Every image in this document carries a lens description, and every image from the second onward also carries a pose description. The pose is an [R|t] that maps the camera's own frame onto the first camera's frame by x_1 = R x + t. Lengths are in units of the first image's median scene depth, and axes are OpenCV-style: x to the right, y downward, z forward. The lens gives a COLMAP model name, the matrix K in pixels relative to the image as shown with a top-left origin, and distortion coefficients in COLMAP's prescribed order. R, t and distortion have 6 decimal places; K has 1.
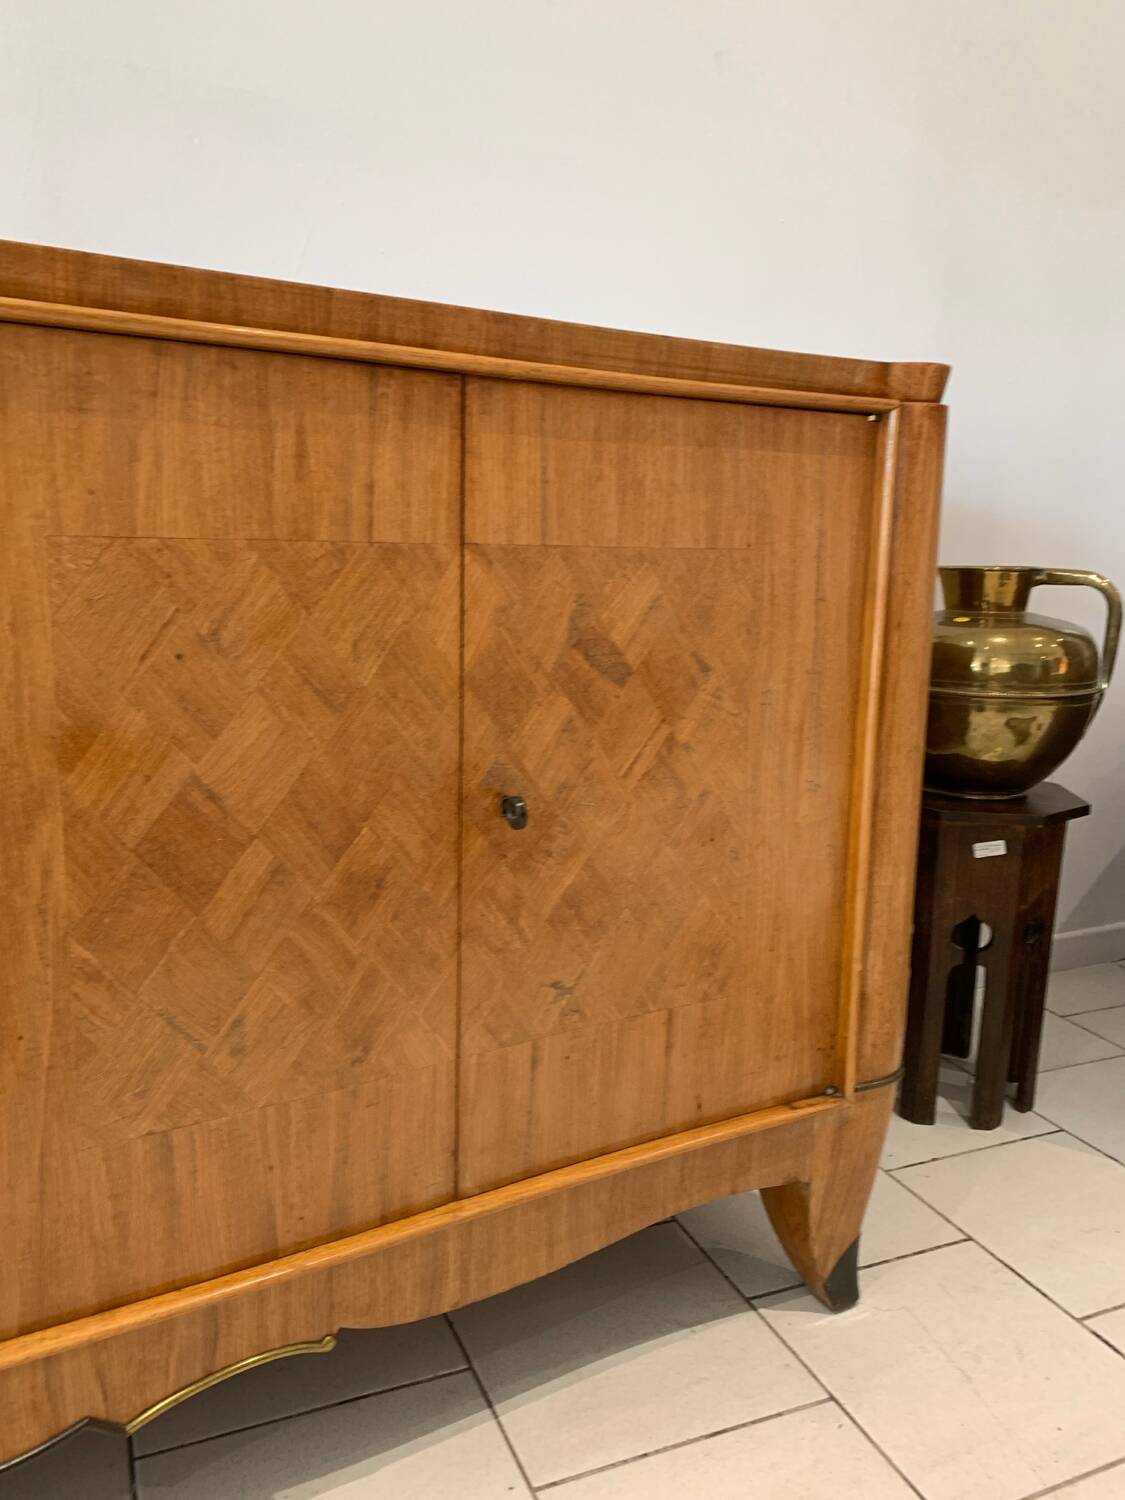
lens RADIAL K [[1150.7, 0, 555.6], [0, 1150.7, 746.6], [0, 0, 1]] dist [0.045422, -0.050302]
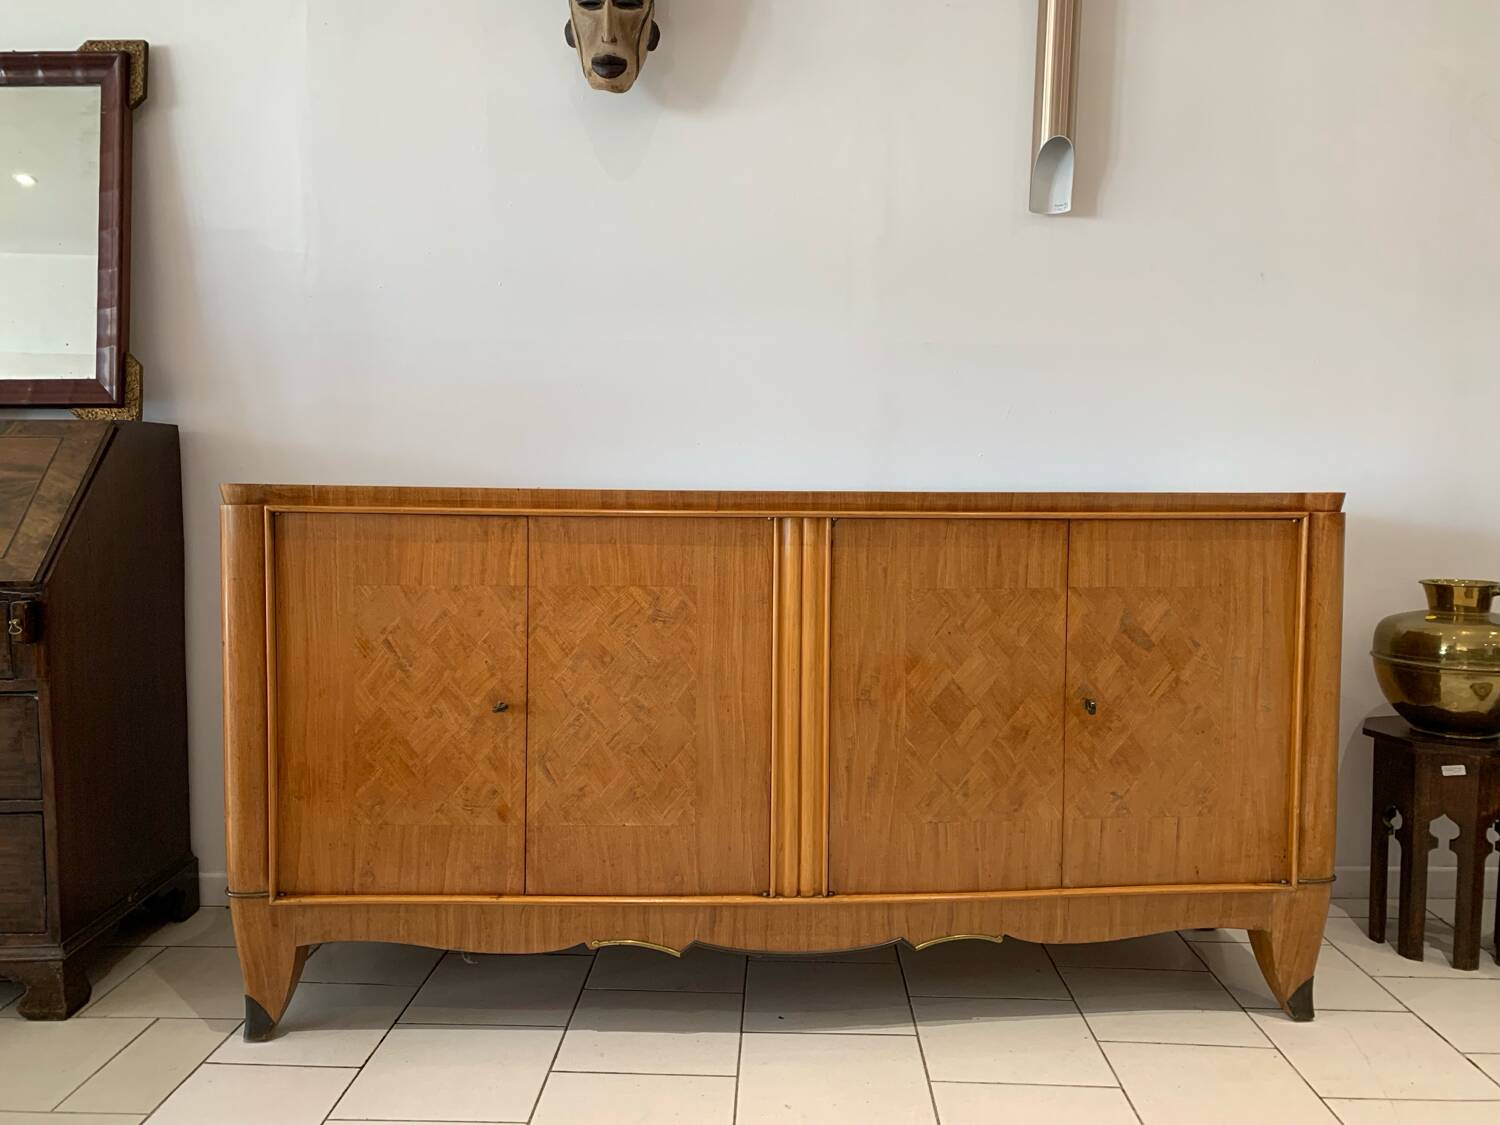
lens RADIAL K [[1075.0, 0, 765.5], [0, 1075.0, 549.6], [0, 0, 1]] dist [0.031943, -0.025984]
pose [[0.903171, 0.005558, -0.429244, 0.271278], [-0.060235, 0.991665, -0.113899, 0.029268], [0.425033, 0.128726, 0.895978, -1.096202]]
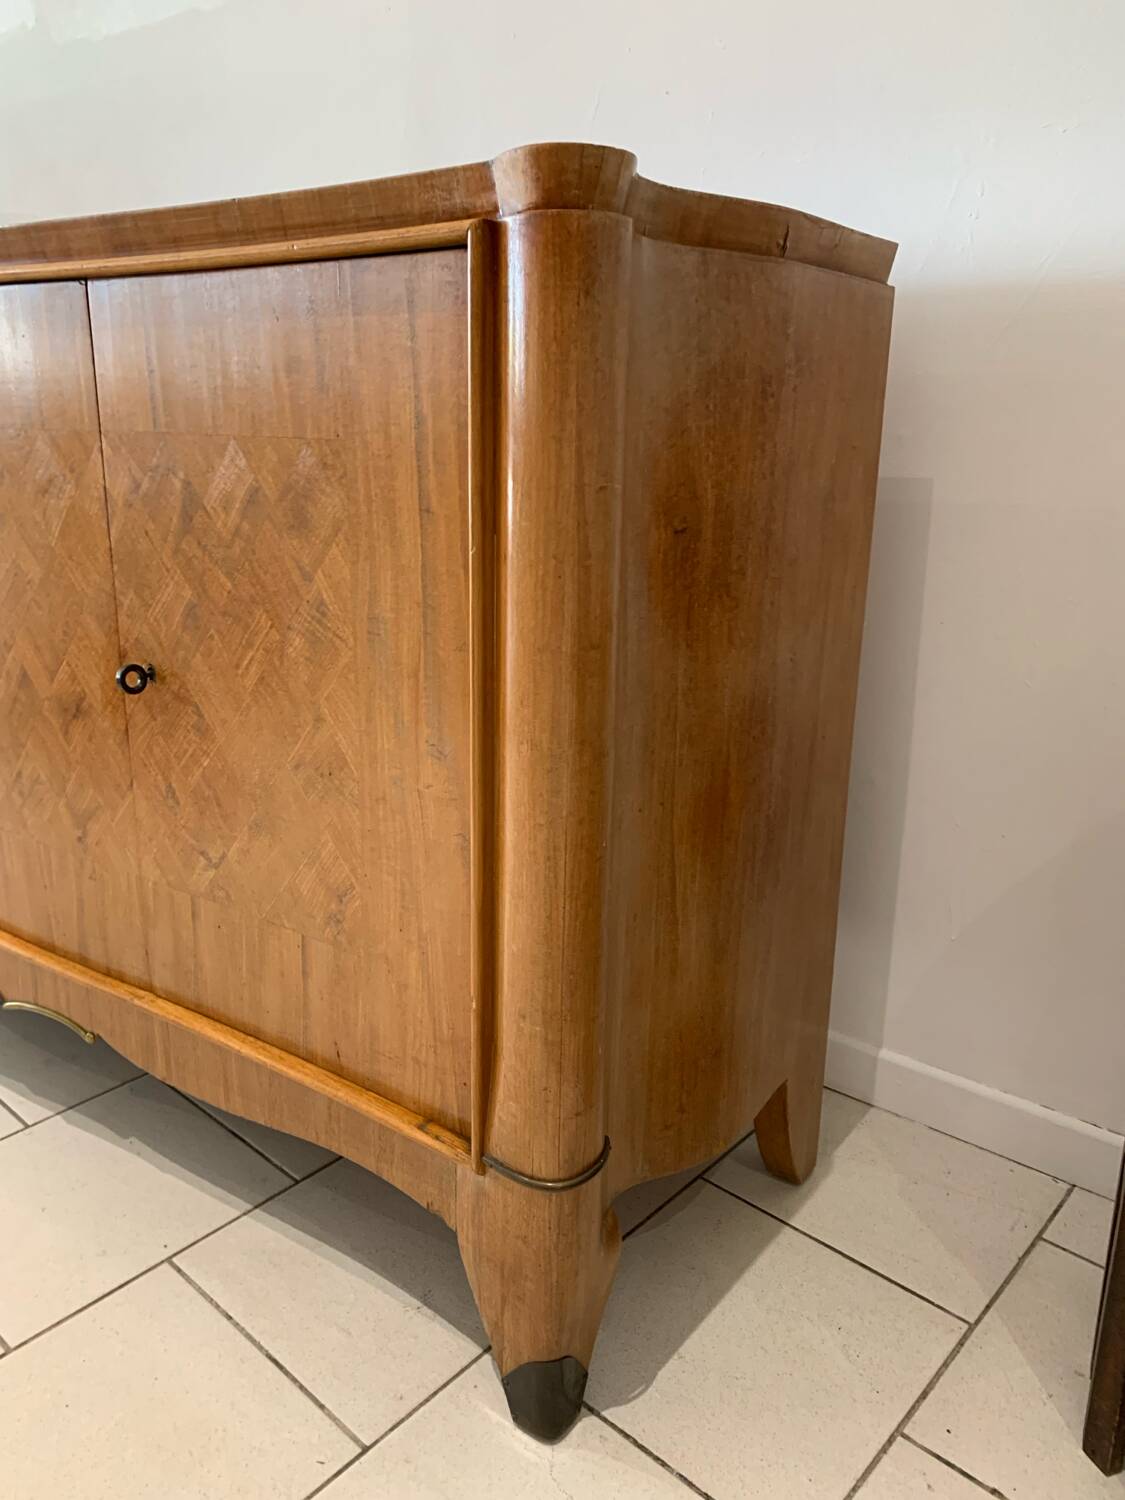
lens RADIAL K [[1150.7, 0, 554.2], [0, 1150.7, 741.3], [0, 0, 1]] dist [0.045422, -0.050302]
pose [[0.414828, 0.243253, -0.876782, 1.053736], [-0.156379, 0.968324, 0.194663, -0.153804], [0.896361, 0.056359, 0.439727, 0.820218]]
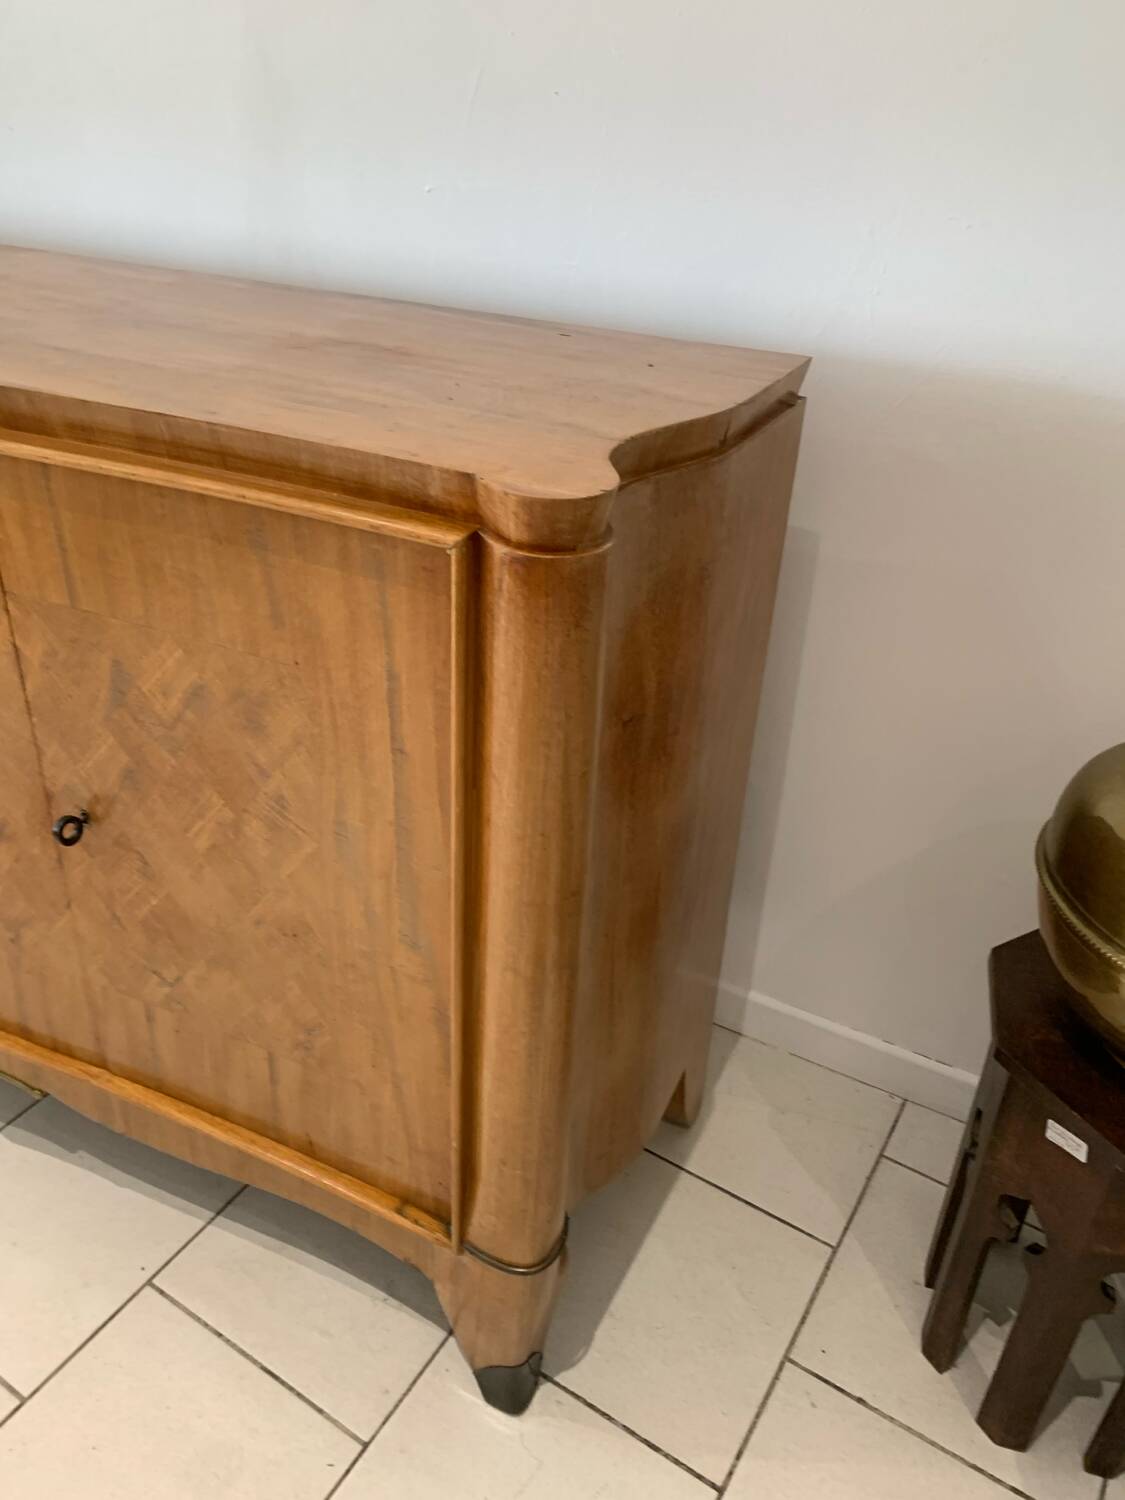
lens RADIAL K [[1150.7, 0, 557.6], [0, 1150.7, 743.2], [0, 0, 1]] dist [0.045422, -0.050302]
pose [[0.568553, 0.421770, -0.706299, 0.914730], [-0.167130, 0.899884, 0.402835, -0.505745], [0.805491, -0.110989, 0.582122, 0.692976]]
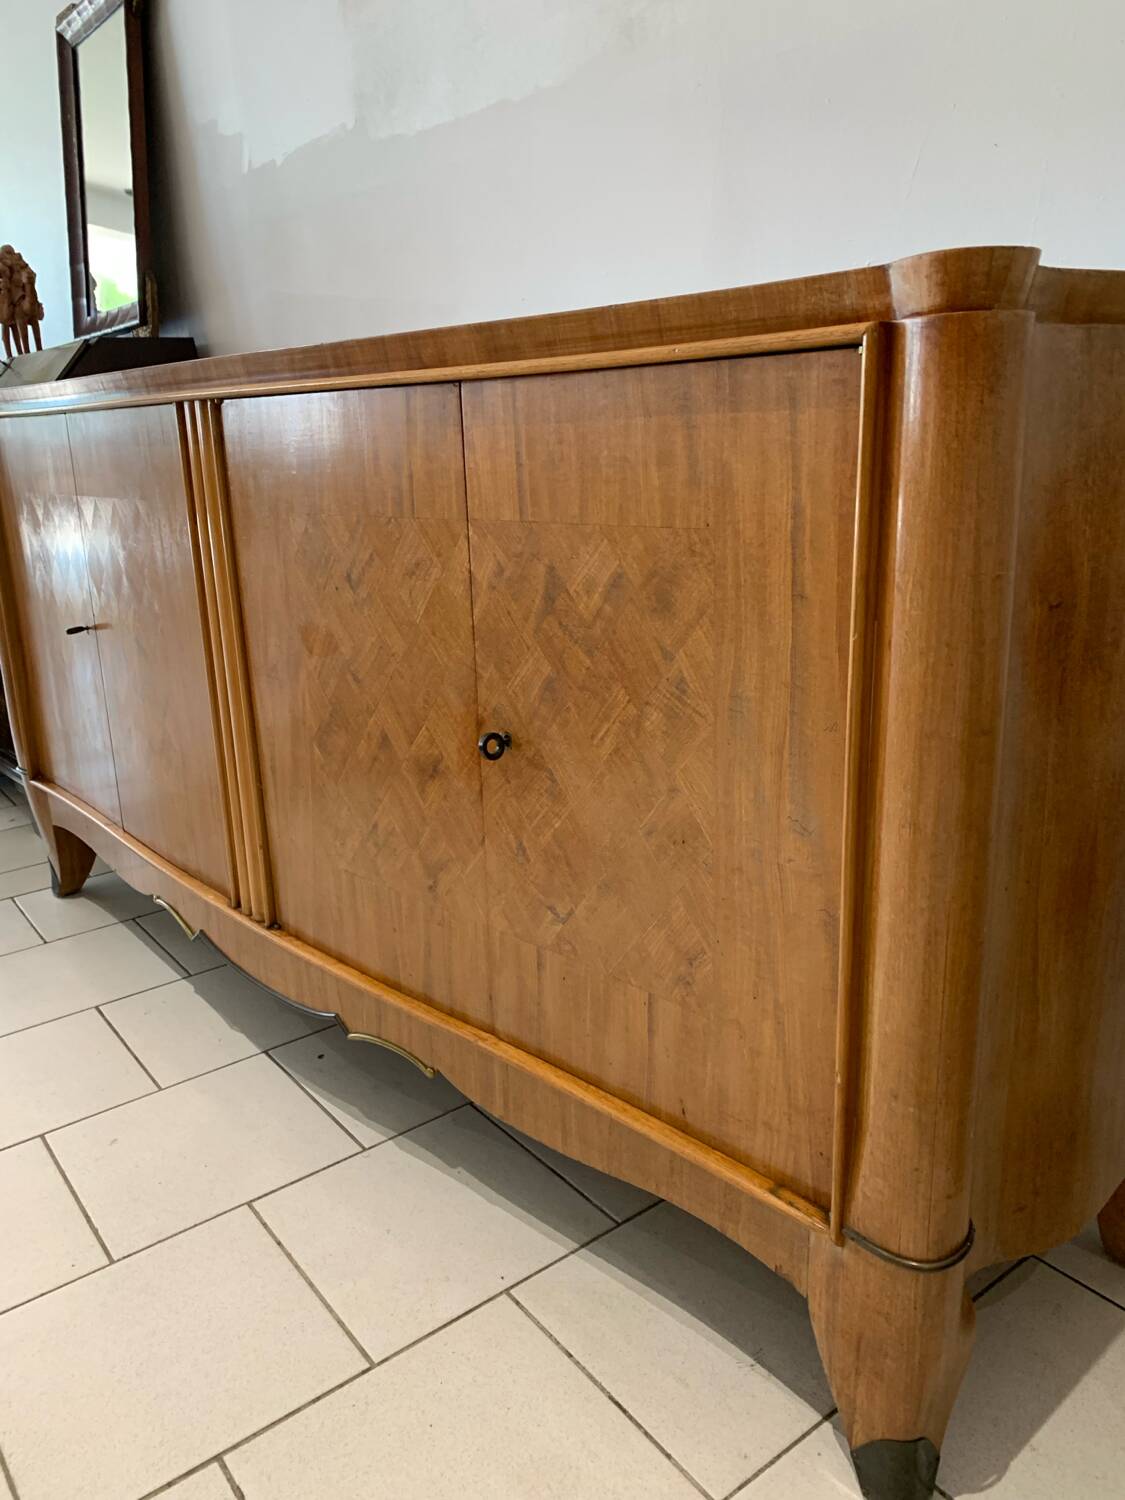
lens RADIAL K [[1150.7, 0, 549.2], [0, 1150.7, 737.1], [0, 0, 1]] dist [0.045422, -0.050302]
pose [[0.233692, 0.225773, -0.945735, 1.037664], [-0.122358, 0.971764, 0.201752, -0.186943], [0.964581, 0.068570, 0.254719, 0.703235]]
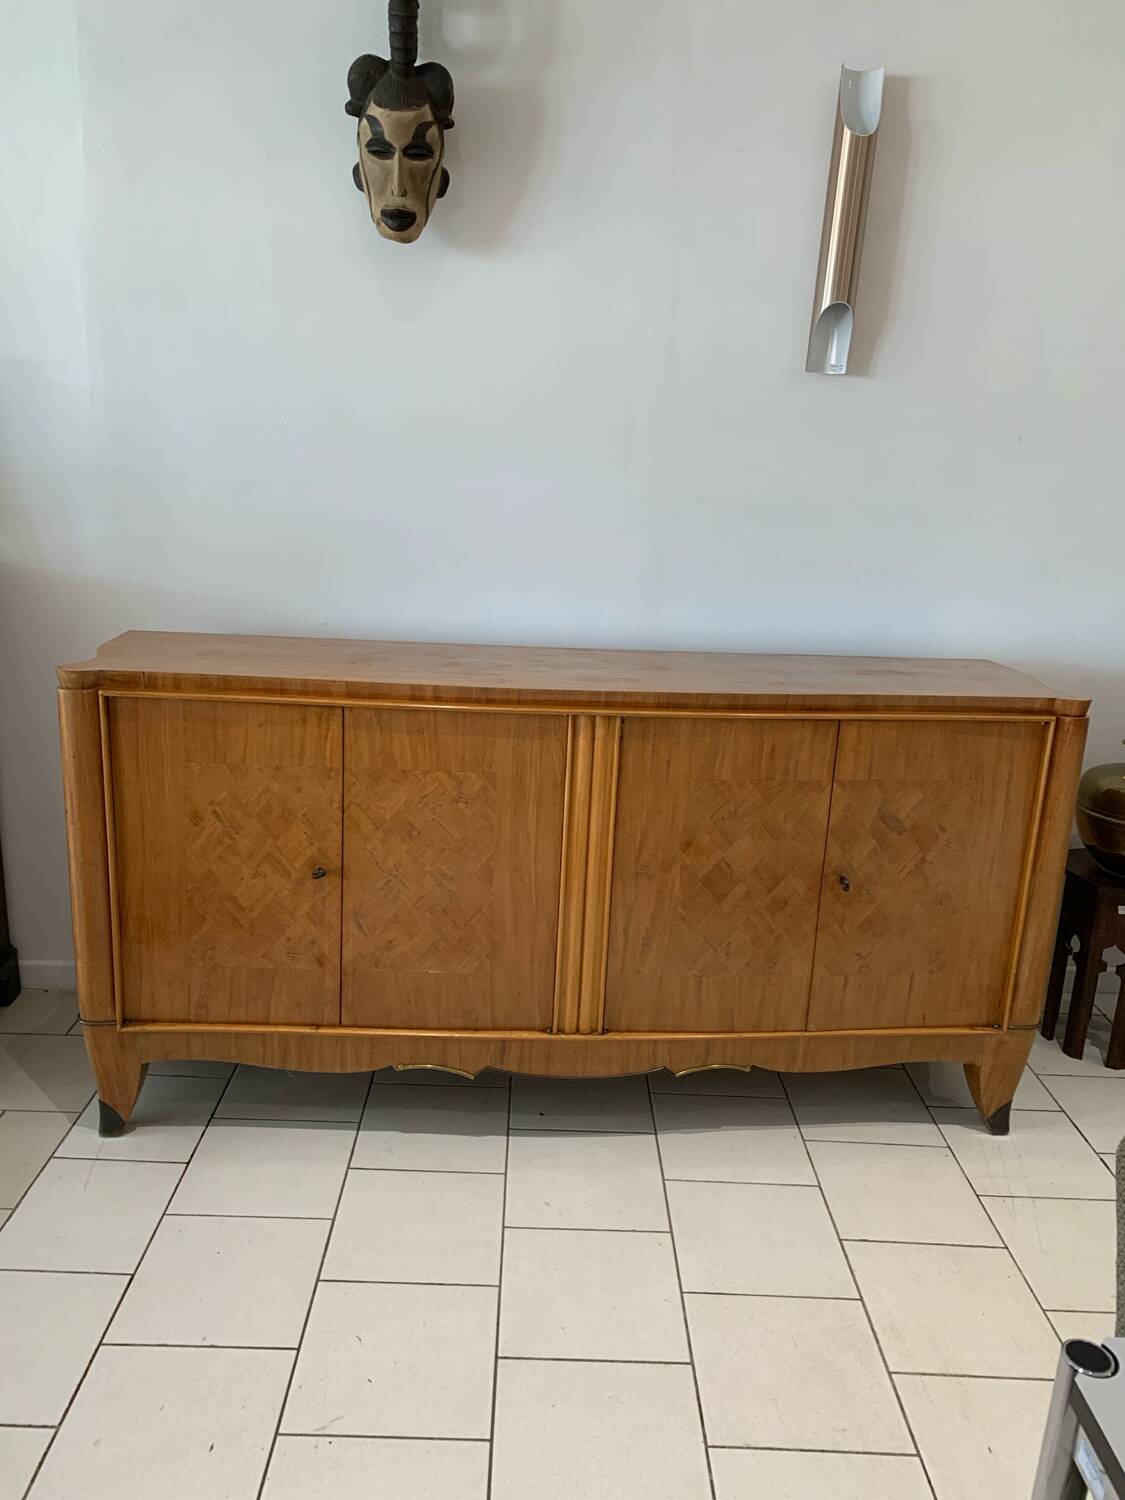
lens RADIAL K [[1150.7, 0, 555.7], [0, 1150.7, 747.4], [0, 0, 1]] dist [0.045422, -0.050302]
pose [[0.910186, 0.123201, -0.395453, 0.329959], [-0.094671, 0.991345, 0.090951, -0.378110], [0.403235, -0.045345, 0.913972, -1.434778]]
